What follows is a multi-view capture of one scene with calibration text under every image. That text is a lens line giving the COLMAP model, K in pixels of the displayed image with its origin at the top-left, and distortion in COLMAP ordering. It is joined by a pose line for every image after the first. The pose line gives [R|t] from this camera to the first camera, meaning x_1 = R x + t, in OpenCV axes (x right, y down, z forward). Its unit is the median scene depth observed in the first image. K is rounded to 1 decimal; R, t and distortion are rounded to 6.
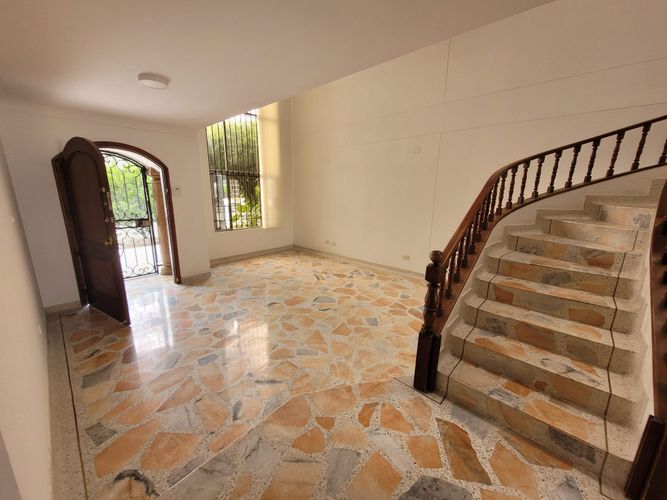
lens RADIAL K [[260.5, 0, 327.0], [0, 260.5, 249.1], [0, 0, 1]] dist [0.000950, -0.002340]
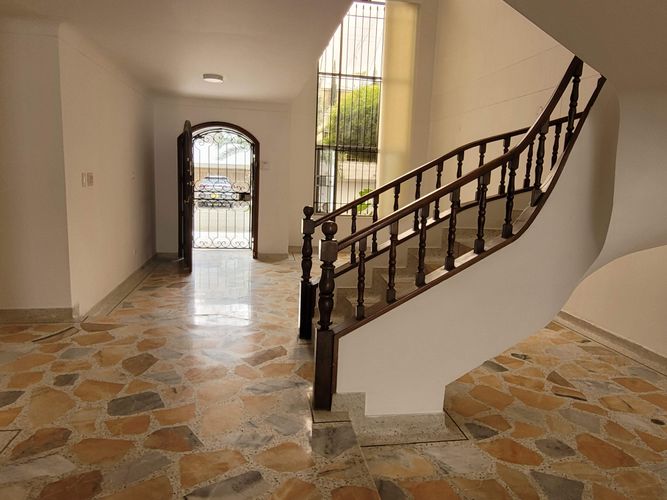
lens RADIAL K [[460.9, 0, 333.5], [0, 460.9, 250.0], [0, 0, 1]] dist [0.004620, 0.002078]
pose [[0.794079, 0.119956, -0.595860, 1.538762], [-0.165480, 0.985967, -0.022039, 0.199921], [0.584854, 0.116104, 0.802786, -0.493380]]
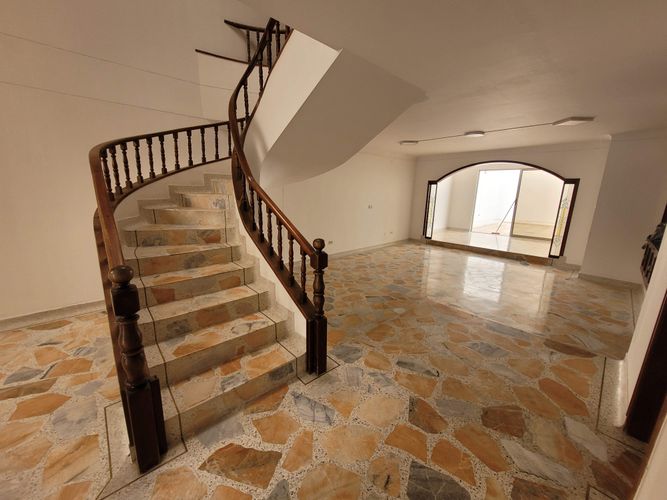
lens RADIAL K [[260.5, 0, 327.0], [0, 260.5, 249.1], [0, 0, 1]] dist [0.000950, -0.002340]
pose [[0.089332, -0.226801, 0.969836, -0.132013], [0.203026, 0.957431, 0.205200, -0.053459], [-0.975090, 0.178571, 0.131576, 0.351527]]
